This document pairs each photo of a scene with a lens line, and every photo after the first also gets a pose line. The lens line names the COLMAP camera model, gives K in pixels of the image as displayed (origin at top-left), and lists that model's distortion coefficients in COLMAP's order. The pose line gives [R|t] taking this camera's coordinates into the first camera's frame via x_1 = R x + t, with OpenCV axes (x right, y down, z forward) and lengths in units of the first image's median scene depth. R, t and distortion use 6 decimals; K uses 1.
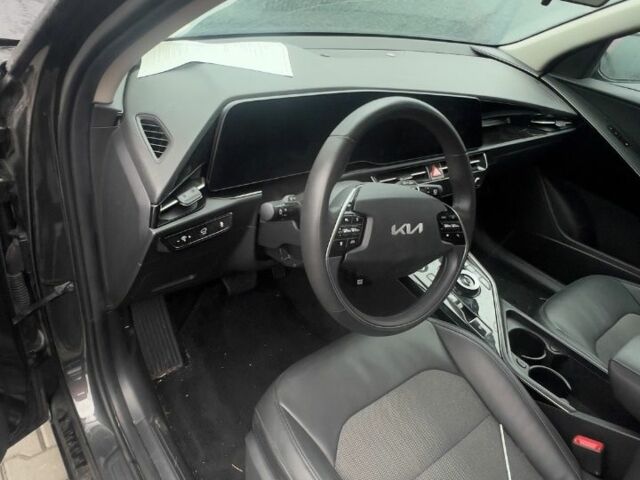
lens RADIAL K [[452.1, 0, 317.3], [0, 452.1, 236.9], [0, 0, 1]] dist [-0.006126, 0.003526]
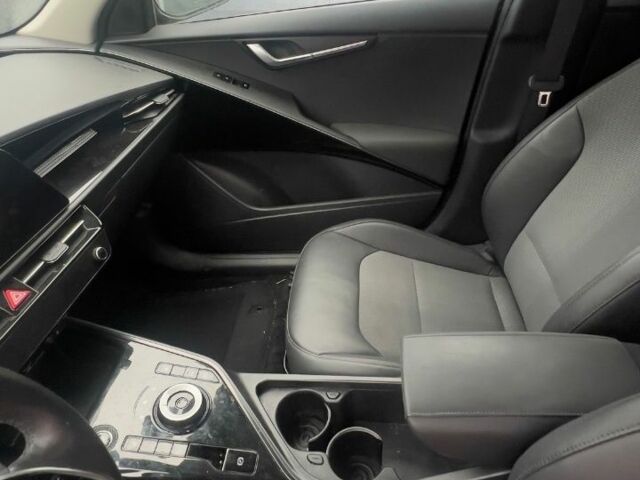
lens RADIAL K [[452.1, 0, 321.0], [0, 452.1, 242.4], [0, 0, 1]] dist [-0.006126, 0.003526]
pose [[0.663091, -0.595655, 0.453326, 0.241020], [0.550310, 0.798455, 0.244190, -0.102270], [-0.507414, 0.087550, 0.857243, 0.265134]]
